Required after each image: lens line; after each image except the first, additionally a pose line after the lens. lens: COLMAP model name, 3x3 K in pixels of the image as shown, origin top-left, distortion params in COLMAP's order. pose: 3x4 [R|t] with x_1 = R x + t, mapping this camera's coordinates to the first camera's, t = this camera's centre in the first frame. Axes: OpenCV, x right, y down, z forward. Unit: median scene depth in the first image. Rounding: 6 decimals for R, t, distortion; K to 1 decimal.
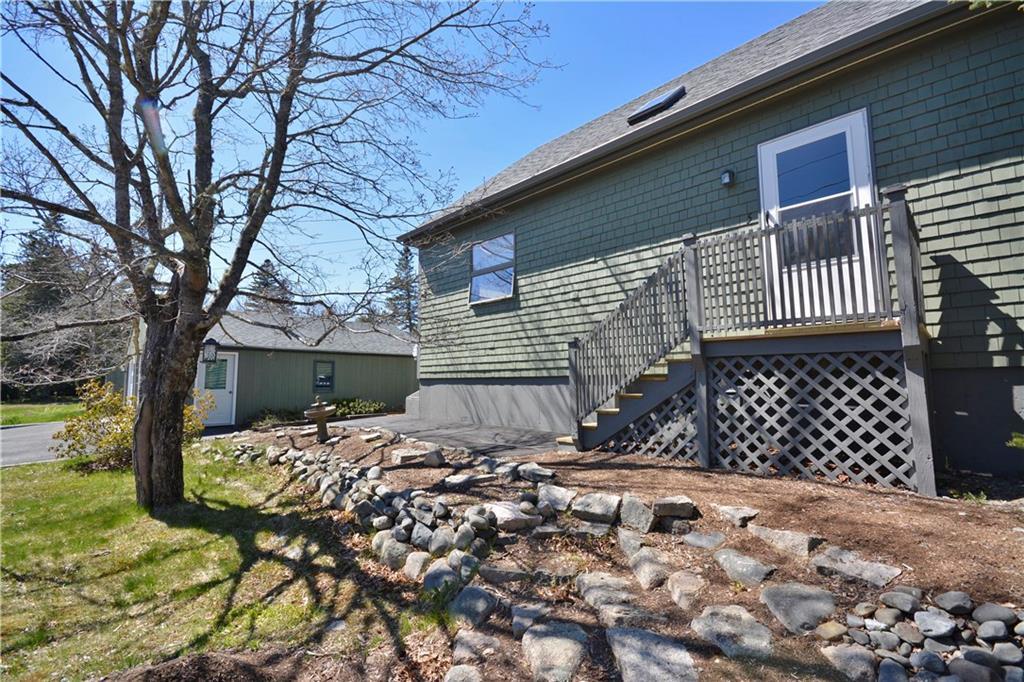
lens RADIAL K [[450.7, 0, 512.0], [0, 450.7, 341.0], [0, 0, 1]] dist [-0.010114, -0.000565]
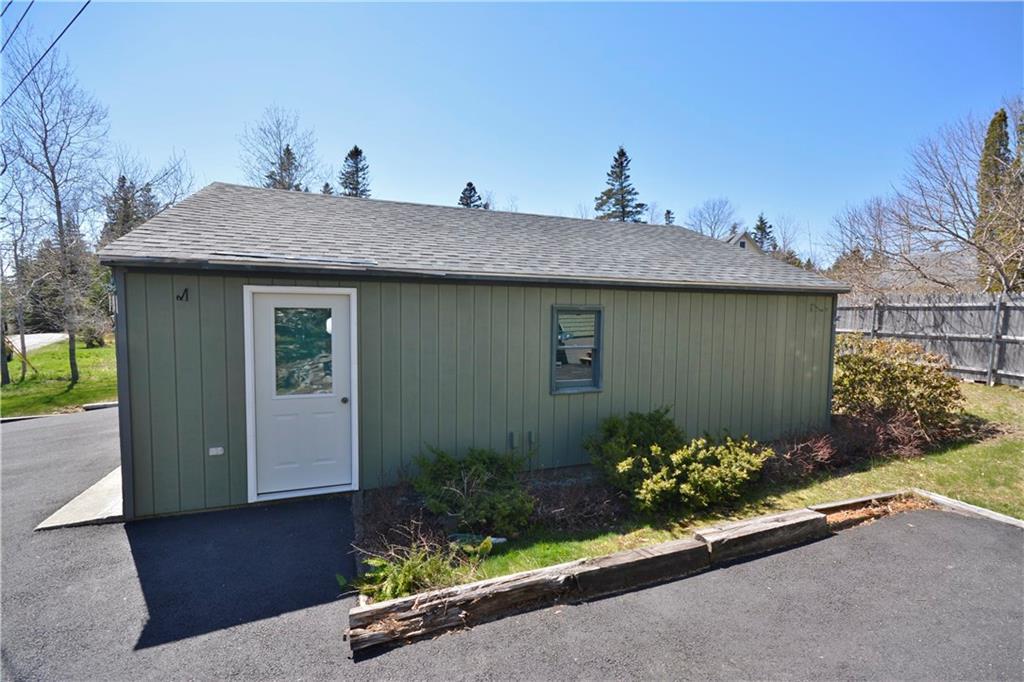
lens RADIAL K [[450.7, 0, 512.0], [0, 450.7, 341.0], [0, 0, 1]] dist [-0.010114, -0.000565]
pose [[0.911422, 0.042594, -0.409263, -0.305822], [0.022654, 0.987925, 0.153268, 0.013164], [0.410849, -0.148964, 0.899451, 0.627621]]
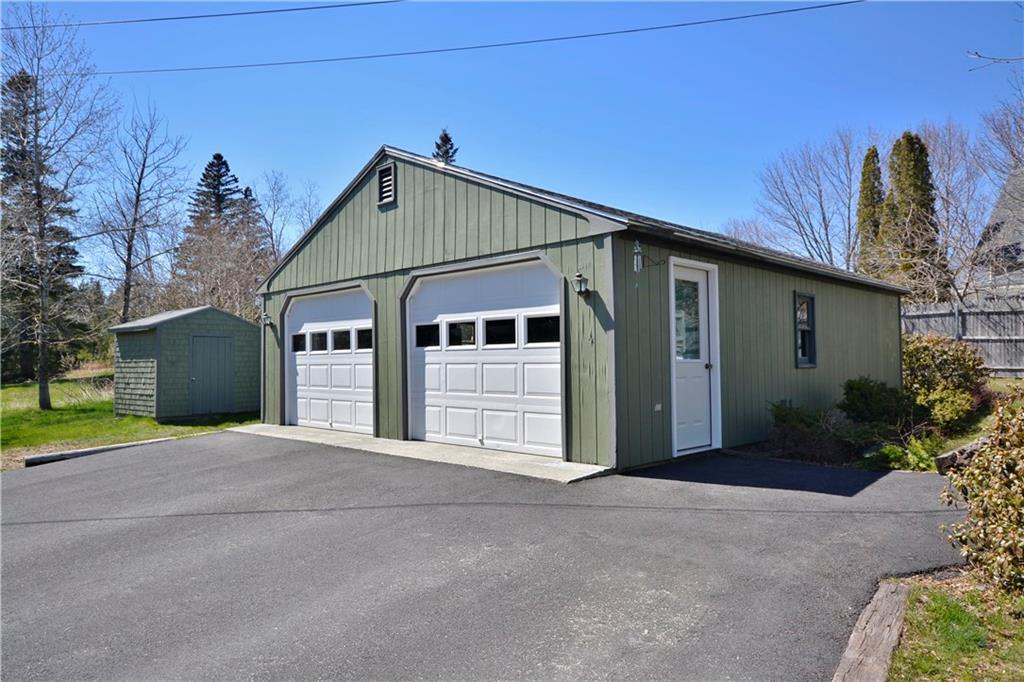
lens RADIAL K [[673.0, 0, 512.0], [0, 673.0, 341.0], [0, 0, 1]] dist [0.006446, 0.002732]
pose [[0.999955, -0.002101, 0.009262, -0.676303], [0.001492, 0.997865, 0.065292, 0.044668], [-0.009379, -0.065275, 0.997823, 0.355307]]
